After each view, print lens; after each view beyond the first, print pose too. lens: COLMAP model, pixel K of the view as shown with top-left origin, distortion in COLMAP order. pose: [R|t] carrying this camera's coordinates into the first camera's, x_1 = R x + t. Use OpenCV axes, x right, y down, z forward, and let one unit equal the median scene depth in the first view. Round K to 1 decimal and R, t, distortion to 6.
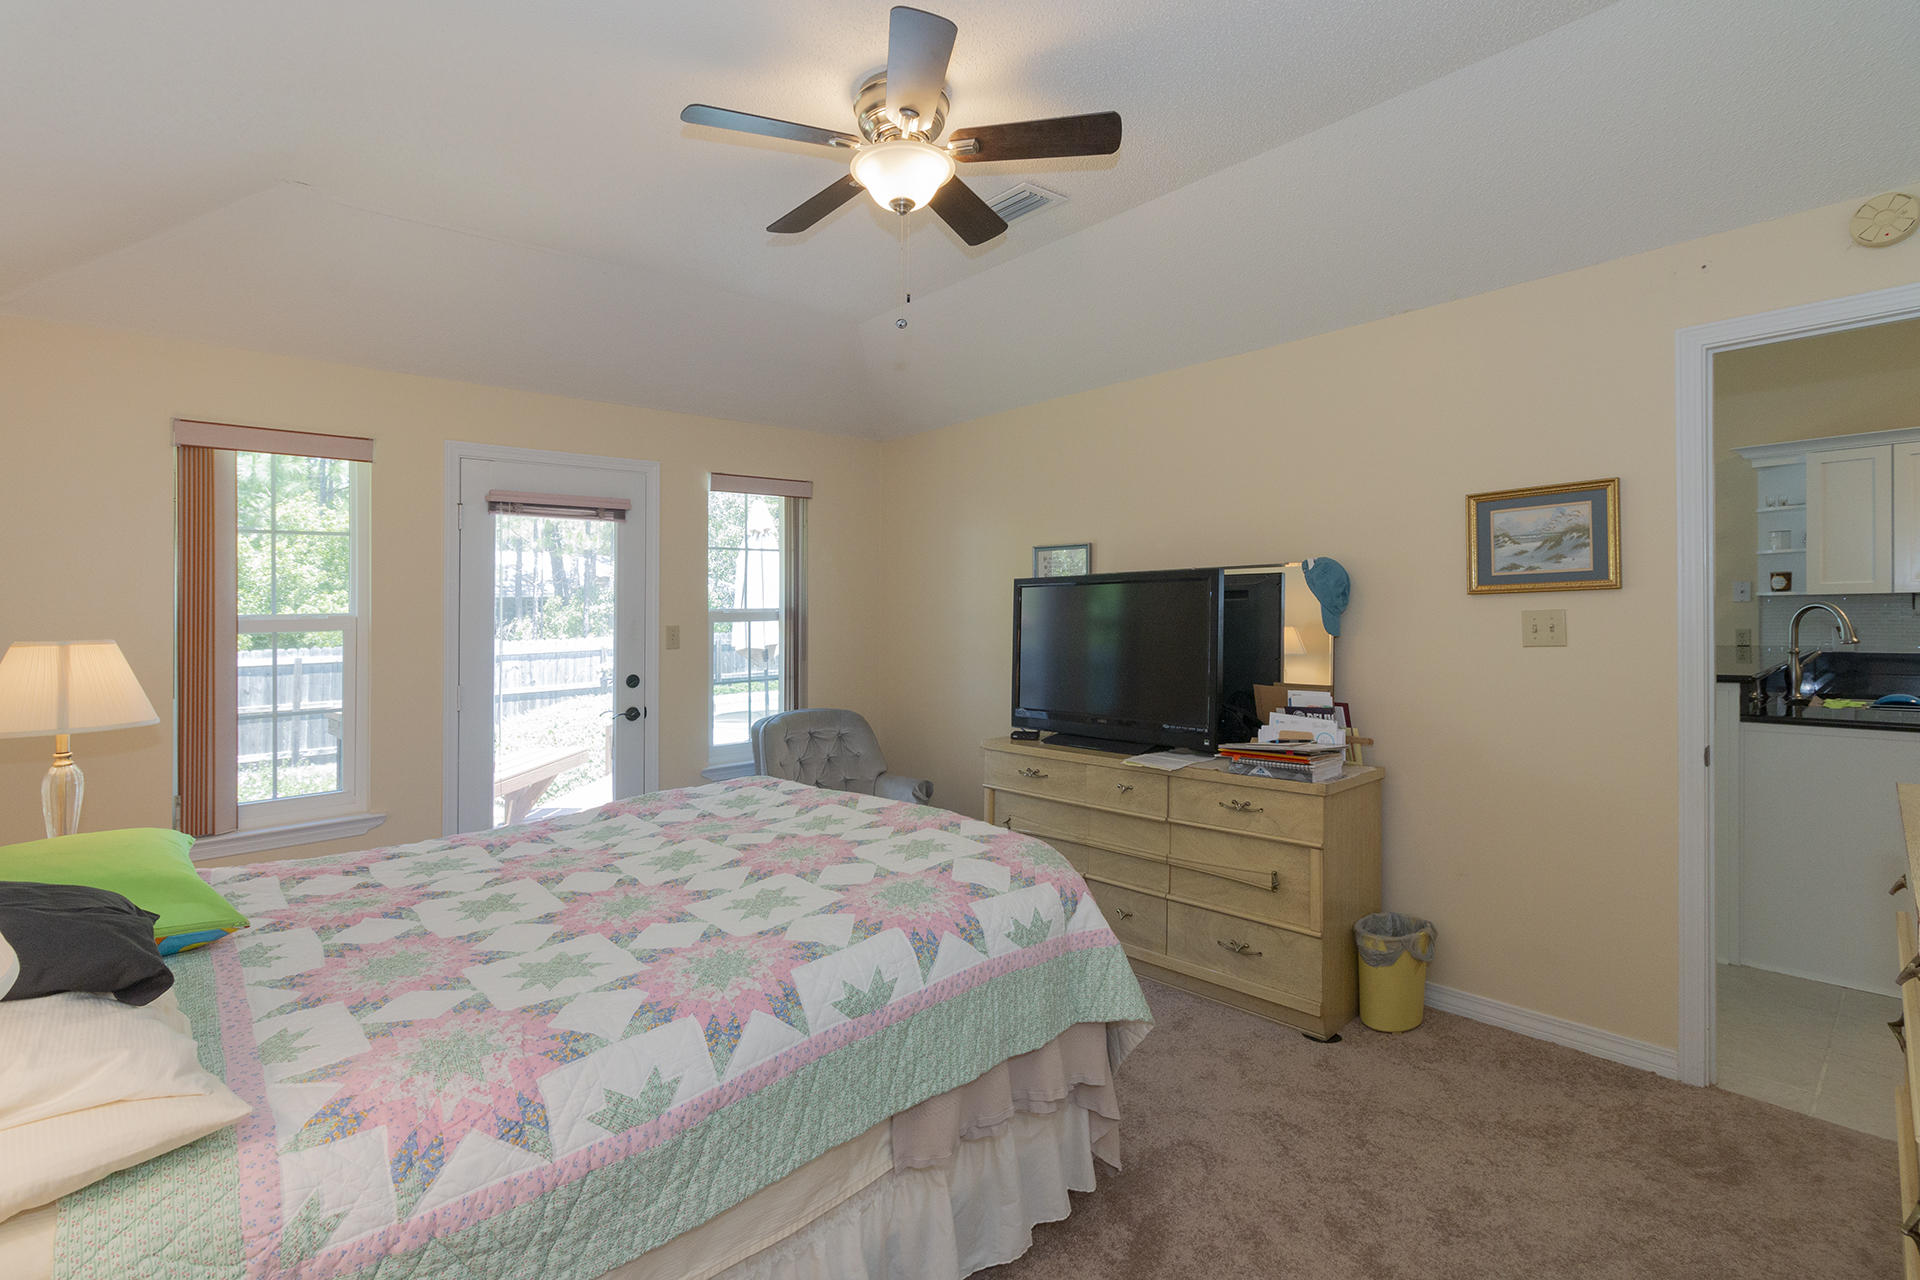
lens RADIAL K [[882.8, 0, 959.4], [0, 882.8, 608.1], [0, 0, 1]] dist [-0.003003, 0.000085]
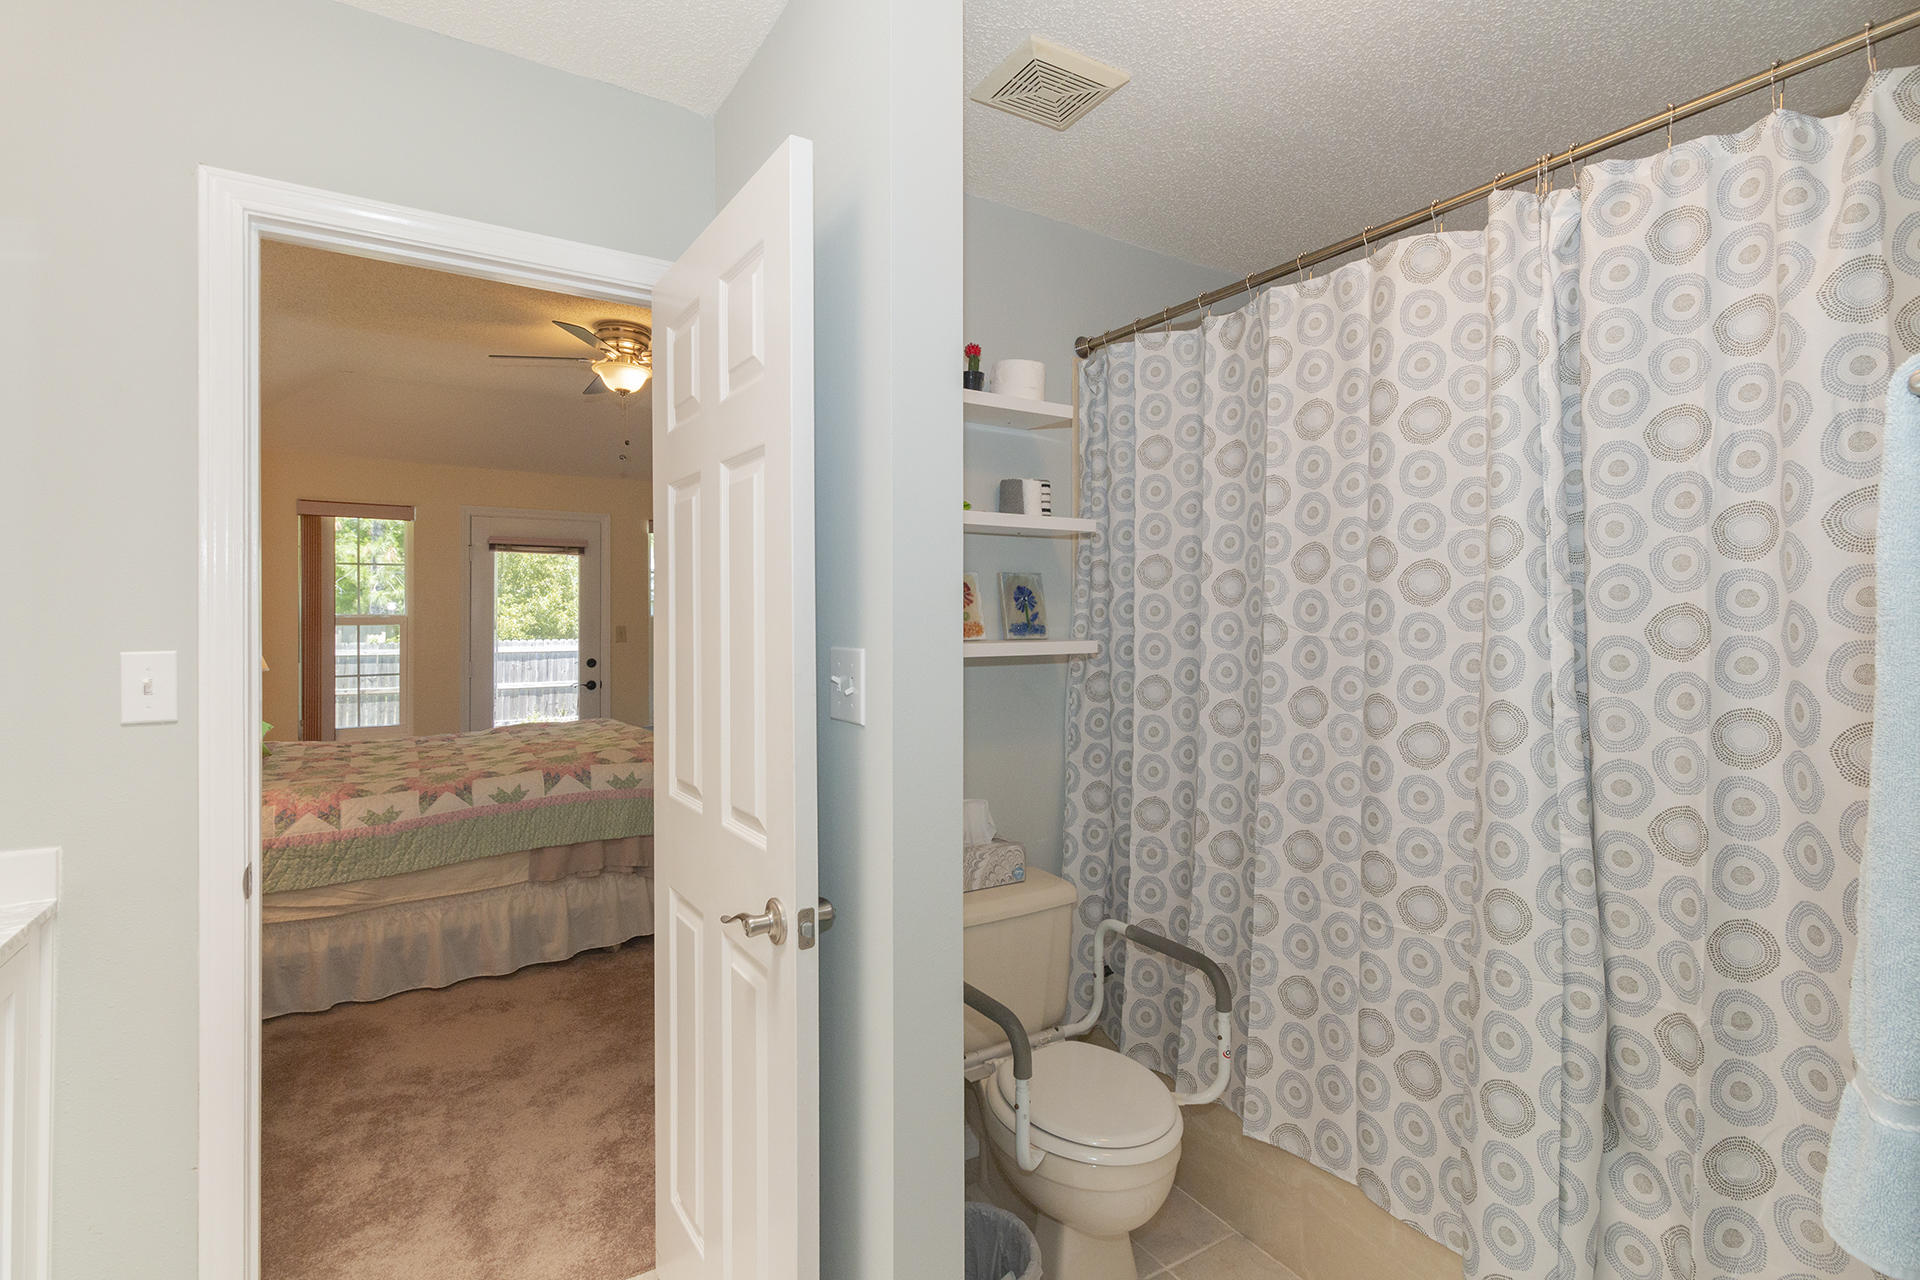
lens RADIAL K [[866.1, 0, 964.1], [0, 866.1, 631.3], [0, 0, 1]] dist [0.000481, -0.000080]
pose [[0.986440, 0.020234, -0.162869, 0.617646], [-0.017461, 0.999677, 0.018441, -0.010096], [0.163190, -0.015348, 0.986475, -0.421781]]
